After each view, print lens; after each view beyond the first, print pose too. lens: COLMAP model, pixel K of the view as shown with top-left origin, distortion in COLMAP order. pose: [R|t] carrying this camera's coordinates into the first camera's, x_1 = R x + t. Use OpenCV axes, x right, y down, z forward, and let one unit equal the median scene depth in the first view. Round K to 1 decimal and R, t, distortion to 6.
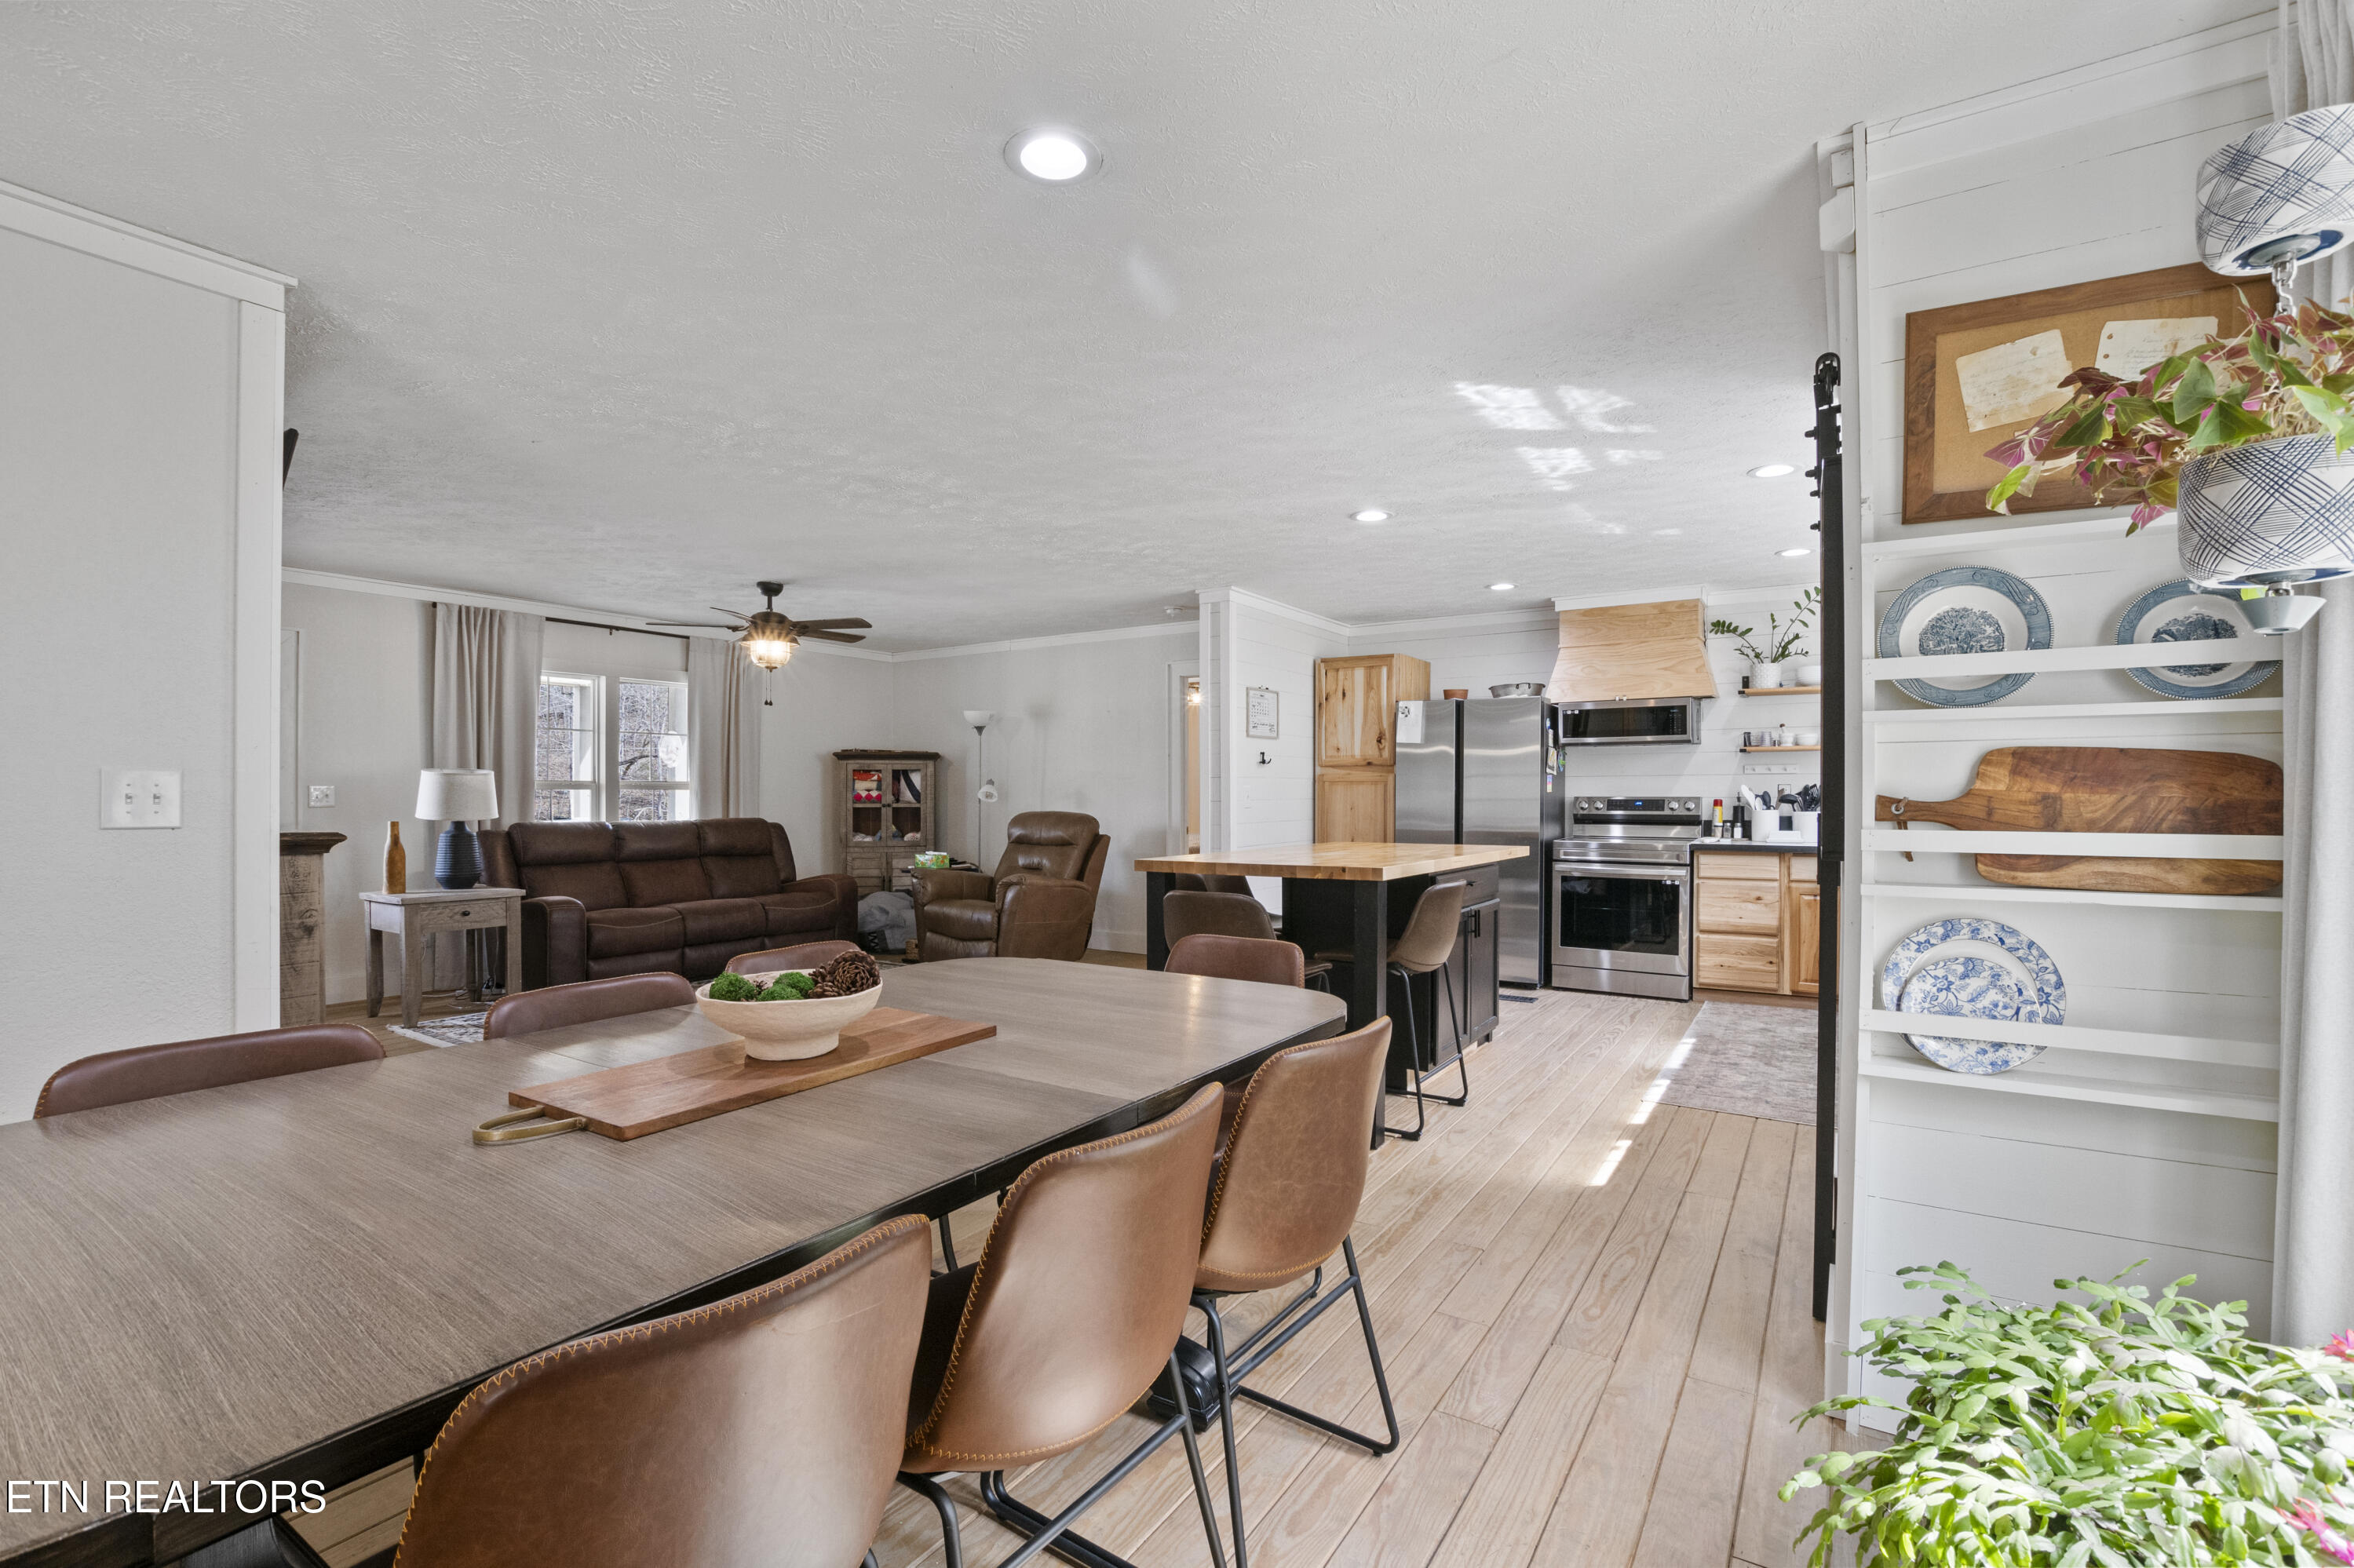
lens RADIAL K [[1046.9, 0, 1176.6], [0, 1046.9, 804.1], [0, 0, 1]] dist [-0.033601, 0.005091]
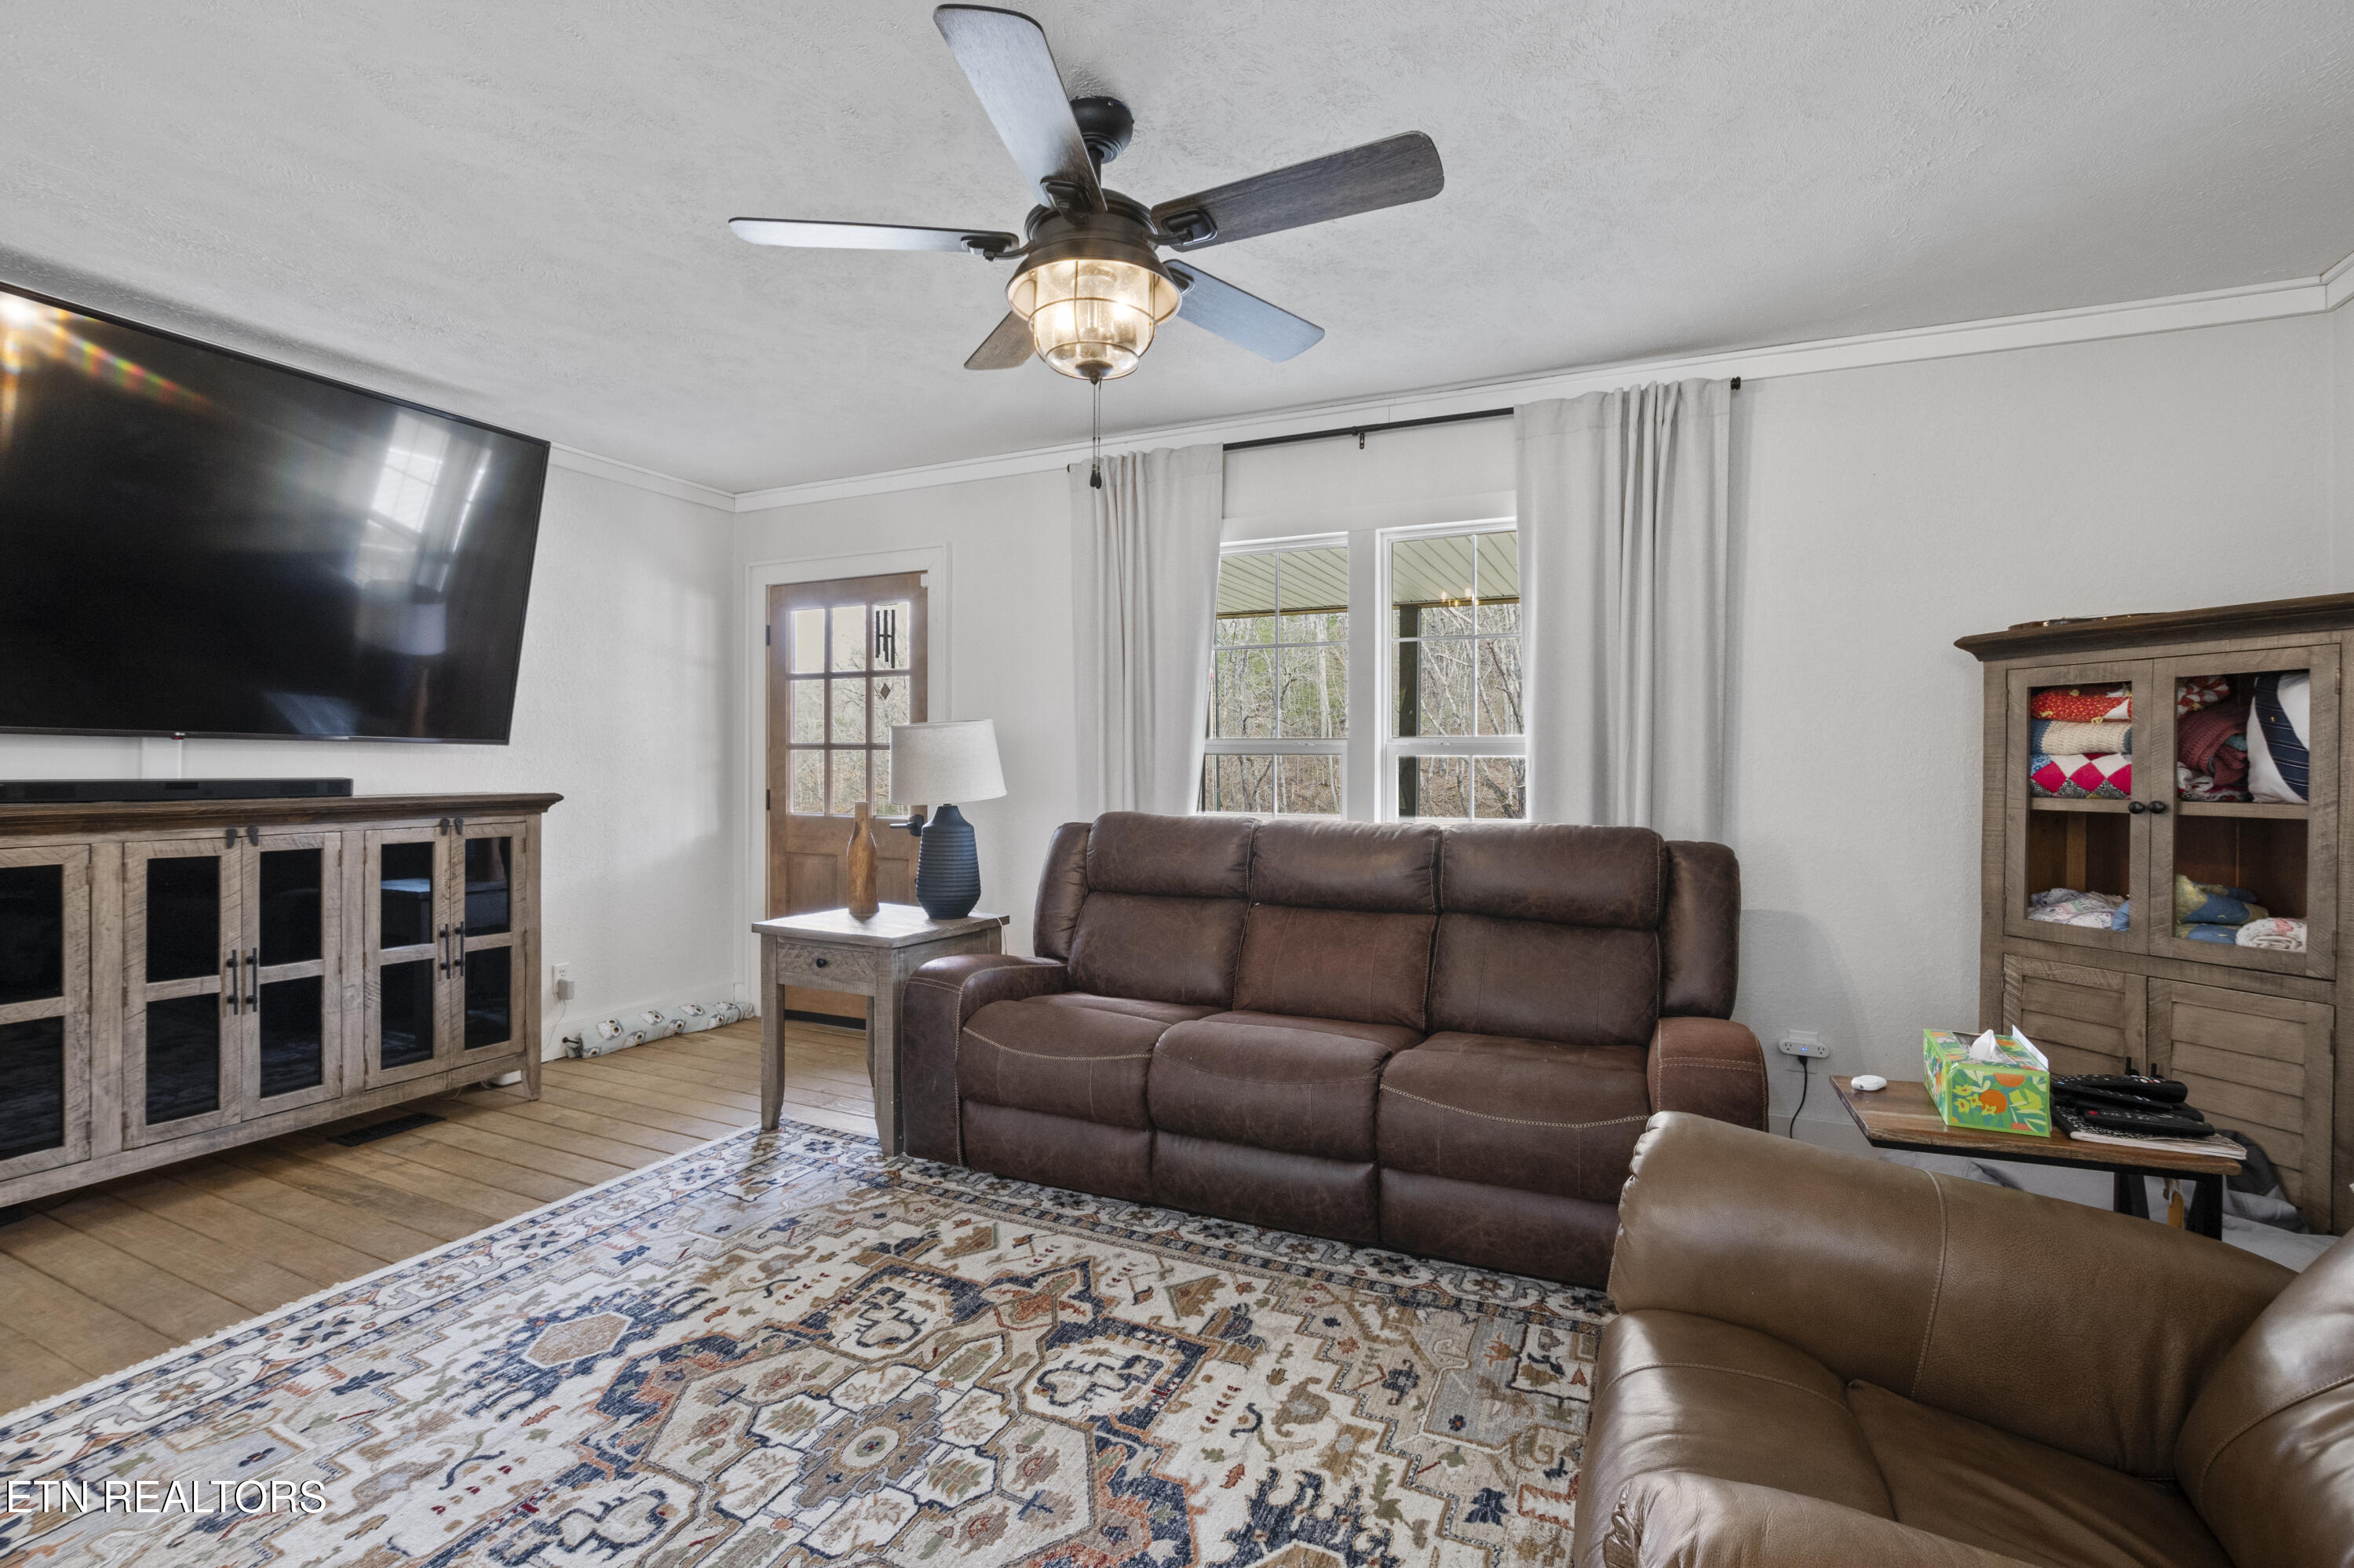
lens RADIAL K [[1046.9, 0, 1179.2], [0, 1046.9, 778.1], [0, 0, 1]] dist [-0.033601, 0.005091]
pose [[0.142386, 0.009914, -0.989762, -0.062152], [-0.015129, 0.999855, 0.007839, -0.006682], [0.989696, 0.013858, 0.142515, 0.974828]]
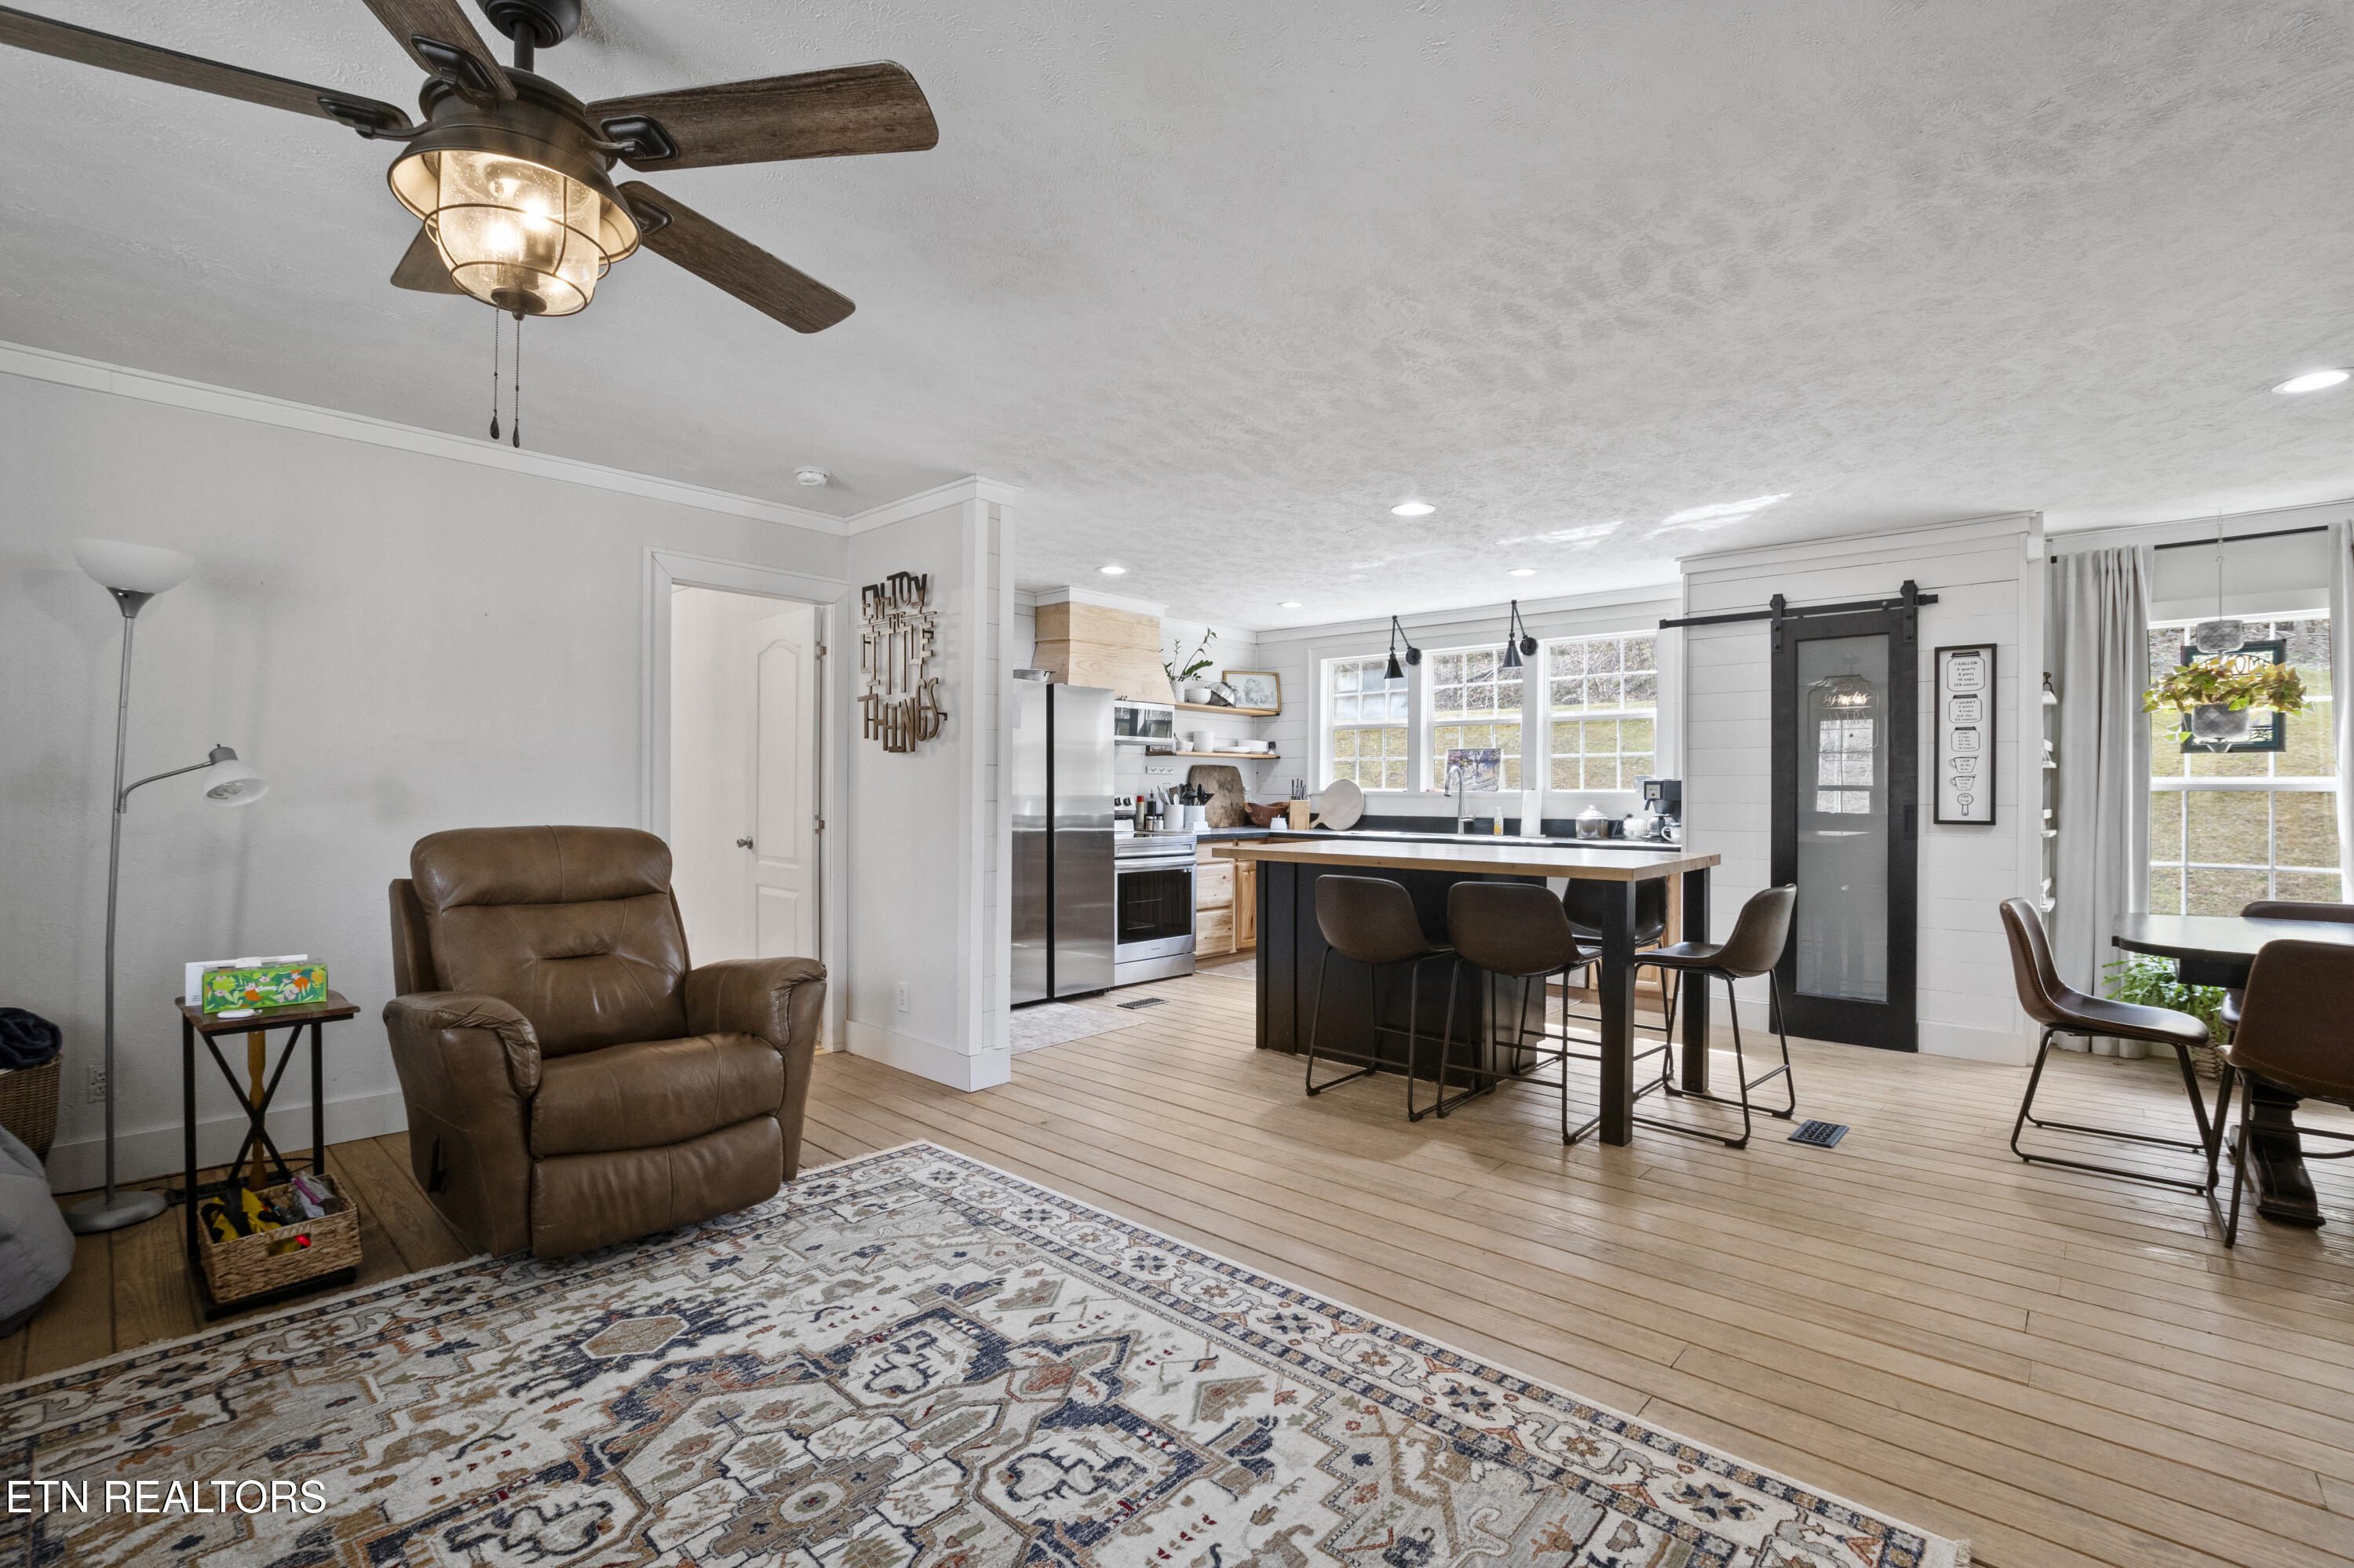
lens RADIAL K [[1046.9, 0, 1174.9], [0, 1046.9, 785.9], [0, 0, 1]] dist [-0.033601, 0.005091]
pose [[0.171623, 0.006356, 0.985142, -0.612652], [0.003590, 0.999969, -0.007077, -0.007122], [-0.985156, 0.004751, 0.171595, 0.789155]]
